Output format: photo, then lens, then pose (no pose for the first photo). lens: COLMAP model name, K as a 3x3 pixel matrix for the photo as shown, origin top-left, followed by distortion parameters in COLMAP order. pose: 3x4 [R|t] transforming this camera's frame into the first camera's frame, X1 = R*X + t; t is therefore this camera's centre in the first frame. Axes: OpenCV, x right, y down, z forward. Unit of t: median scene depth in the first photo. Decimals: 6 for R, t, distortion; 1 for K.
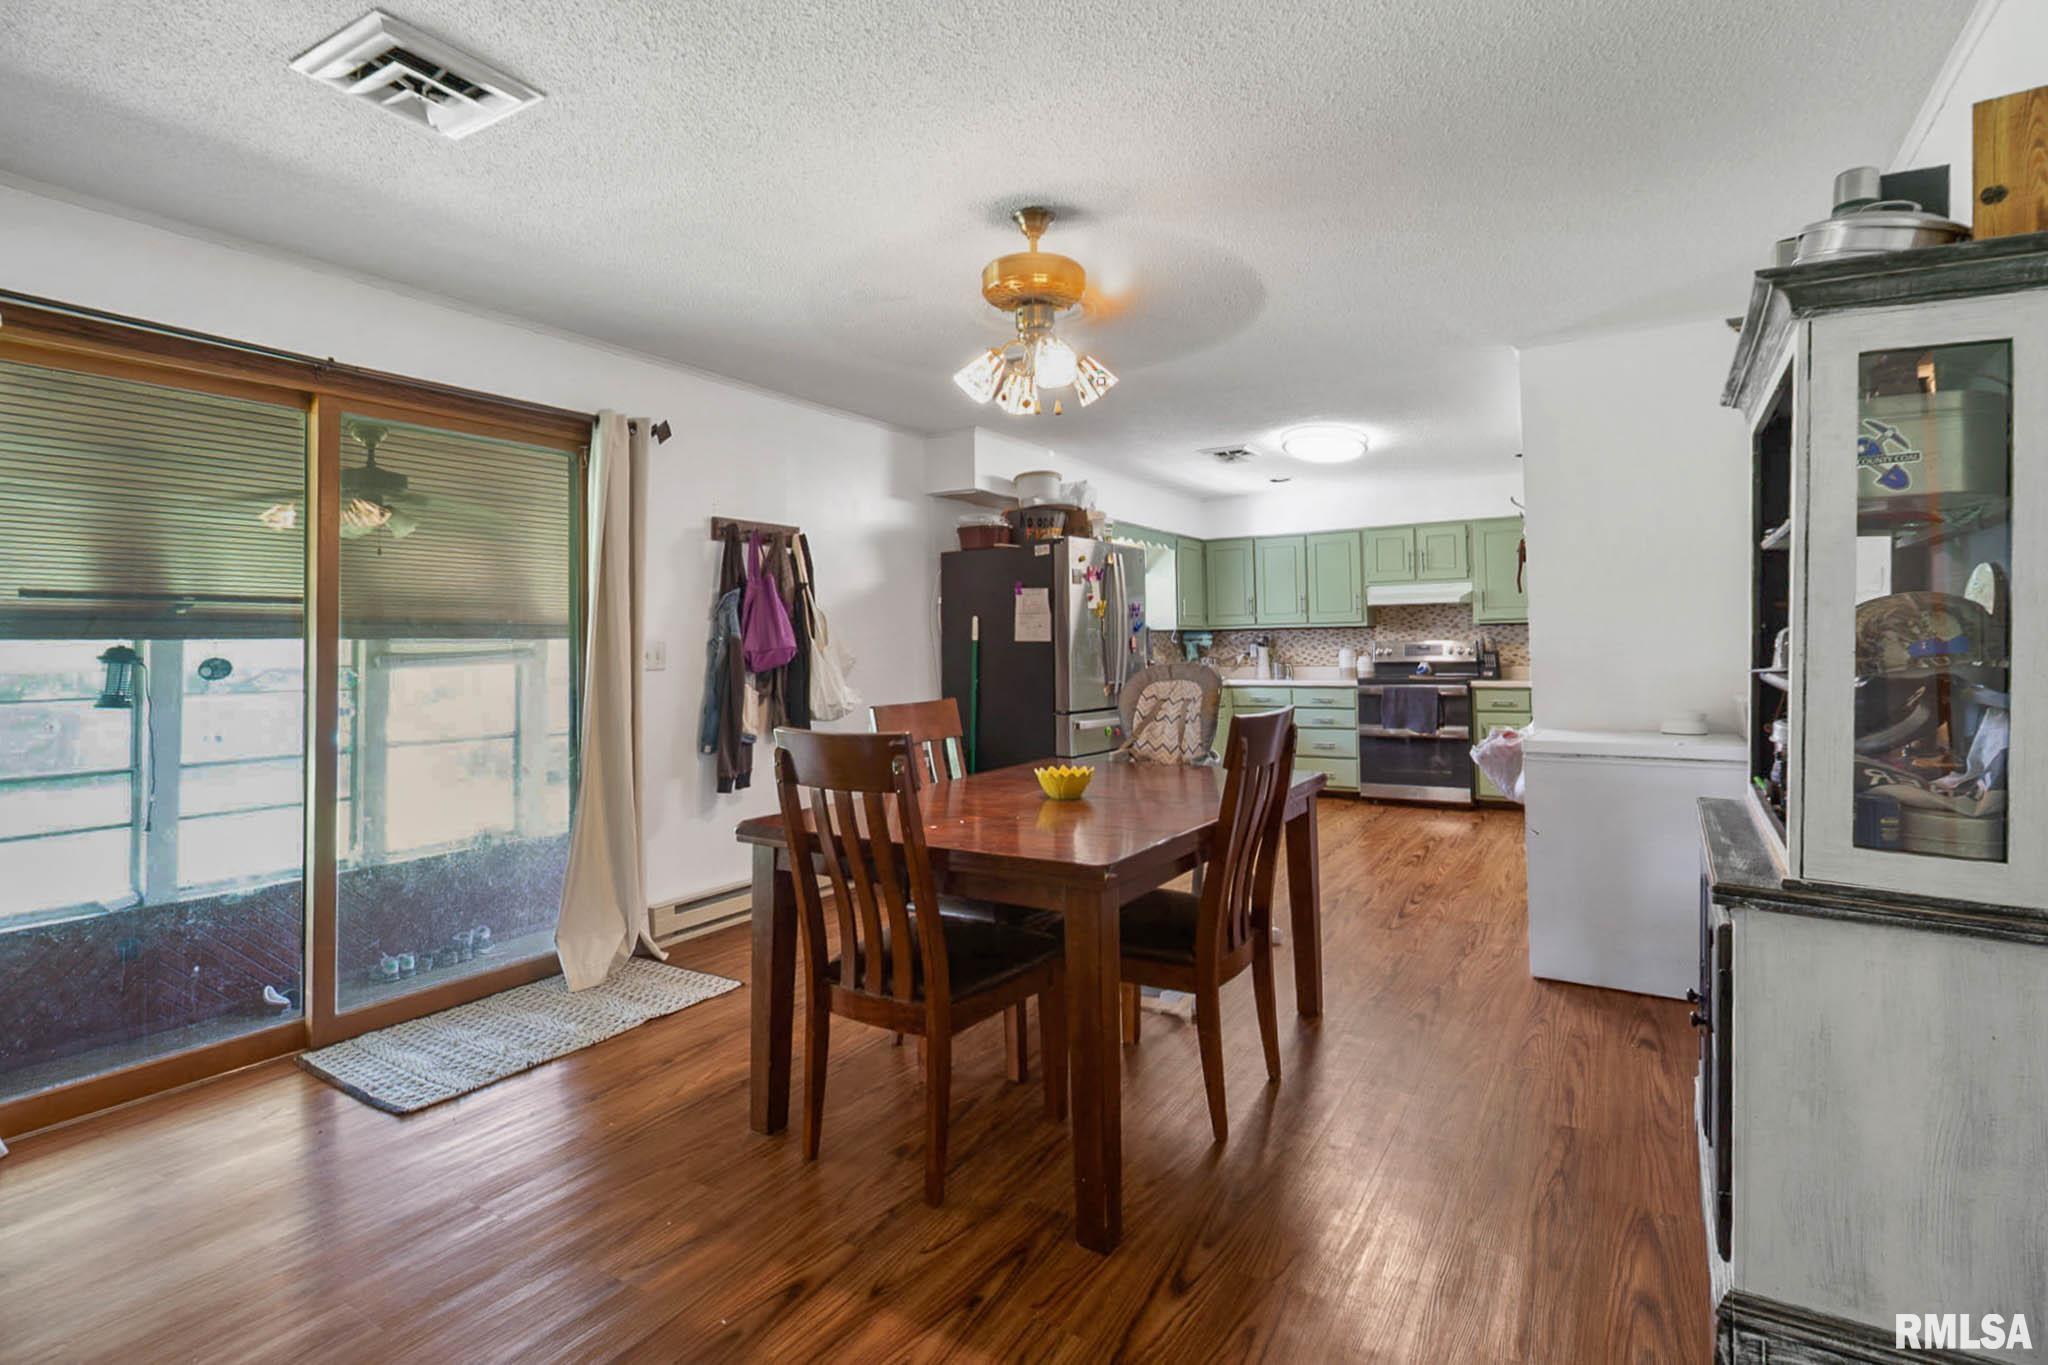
lens RADIAL K [[937.0, 0, 1045.7], [0, 937.0, 639.6], [0, 0, 1]] dist [-0.022880, -0.001147]
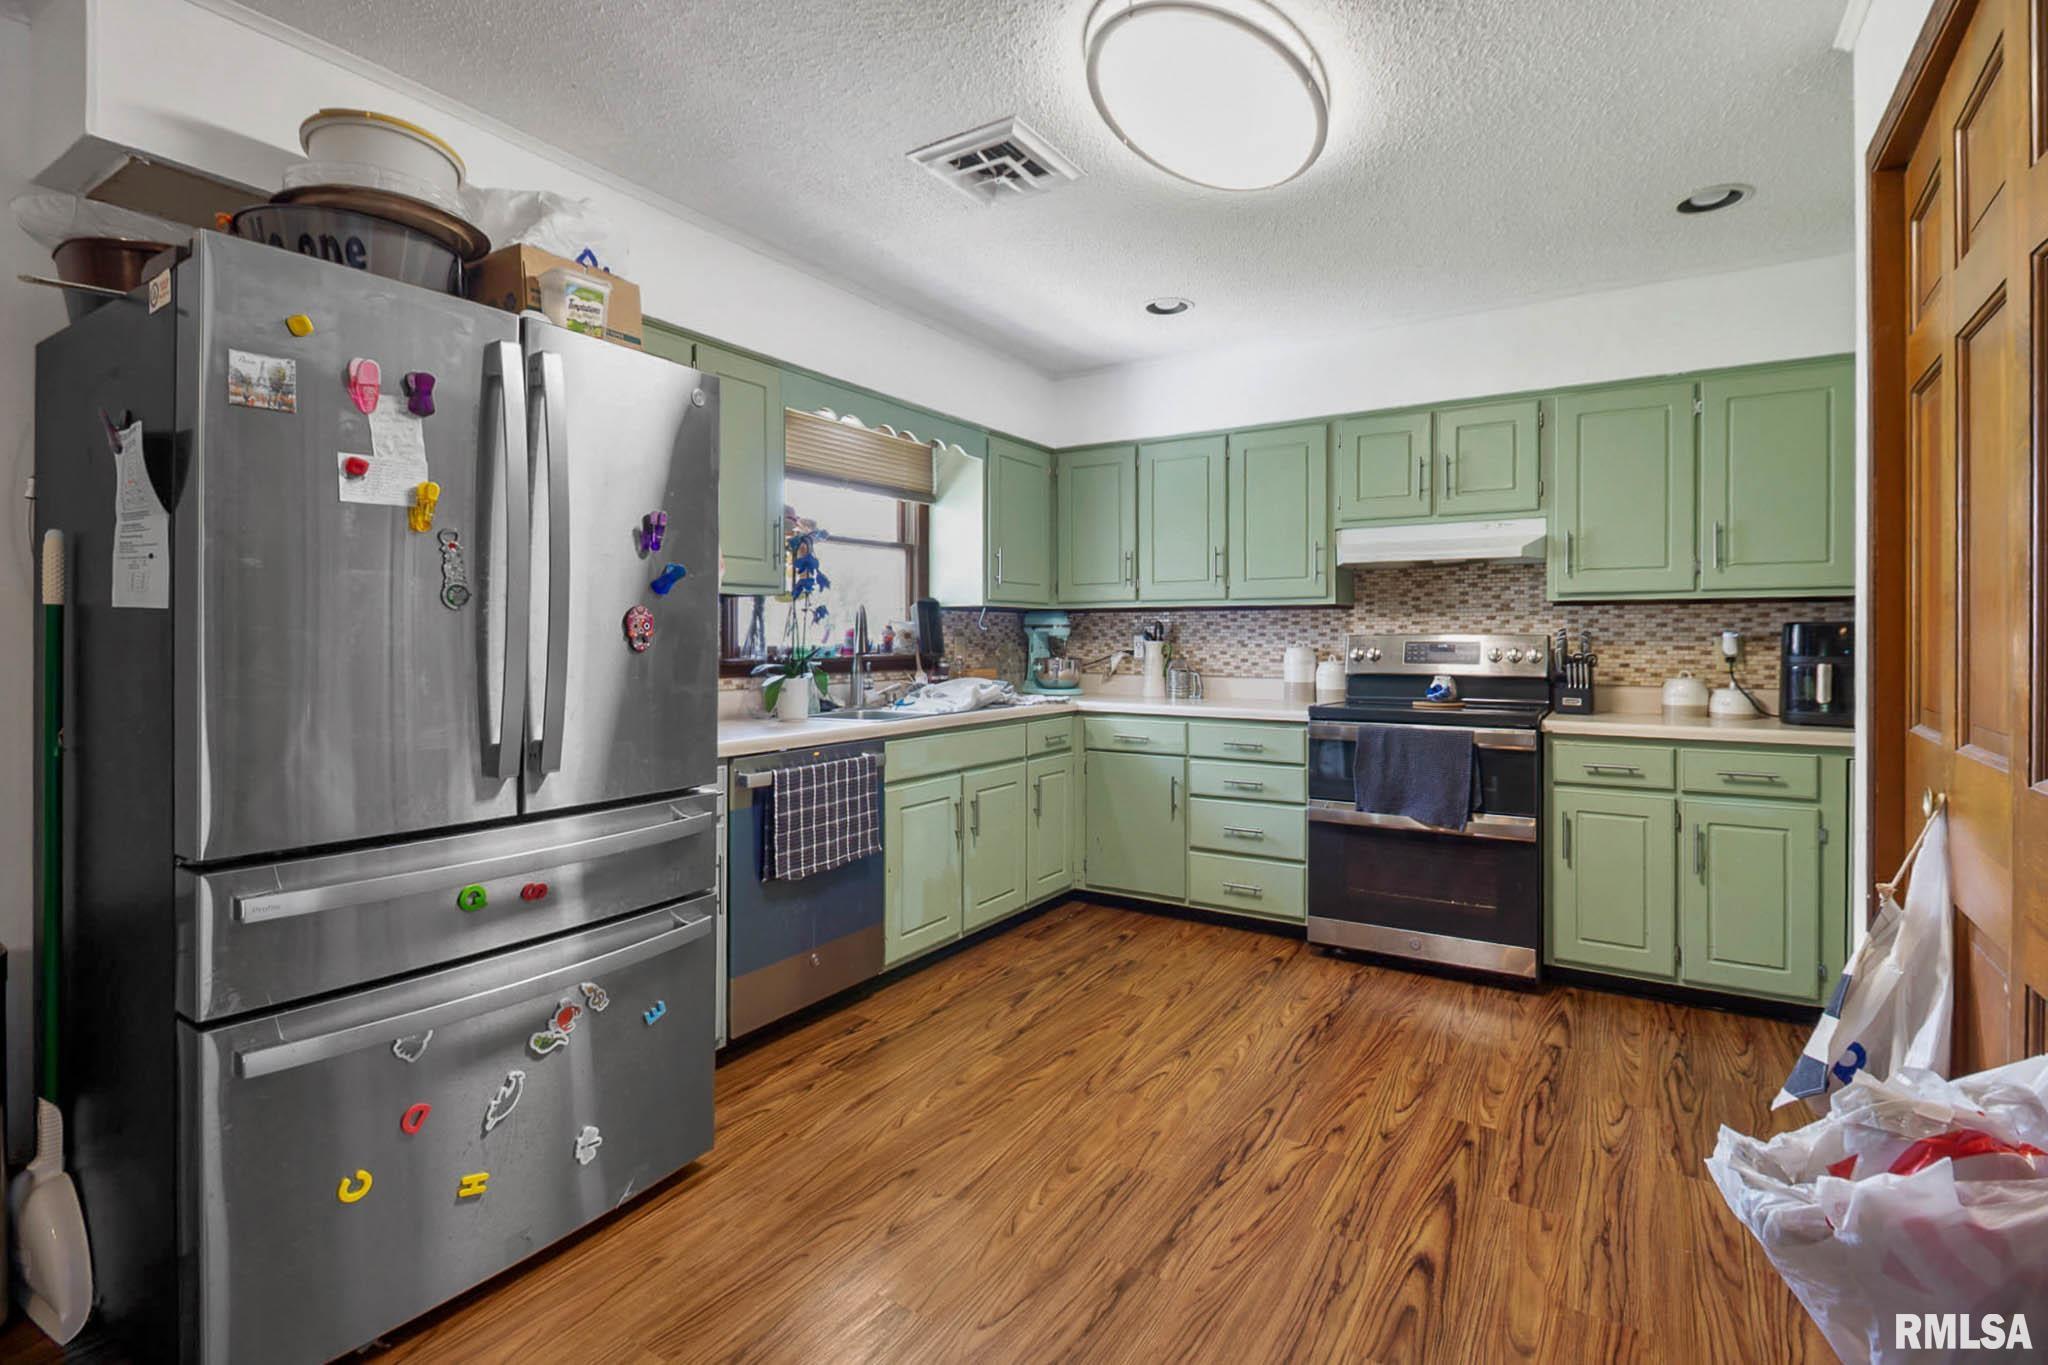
lens RADIAL K [[978.0, 0, 1023.2], [0, 978.0, 672.5], [0, 0, 1]] dist [-0.006242, -0.000629]
pose [[0.999856, 0.016257, -0.004891, 0.173494], [-0.016020, 0.998853, 0.045115, 0.001608], [0.005619, -0.045030, 0.998970, 0.452022]]
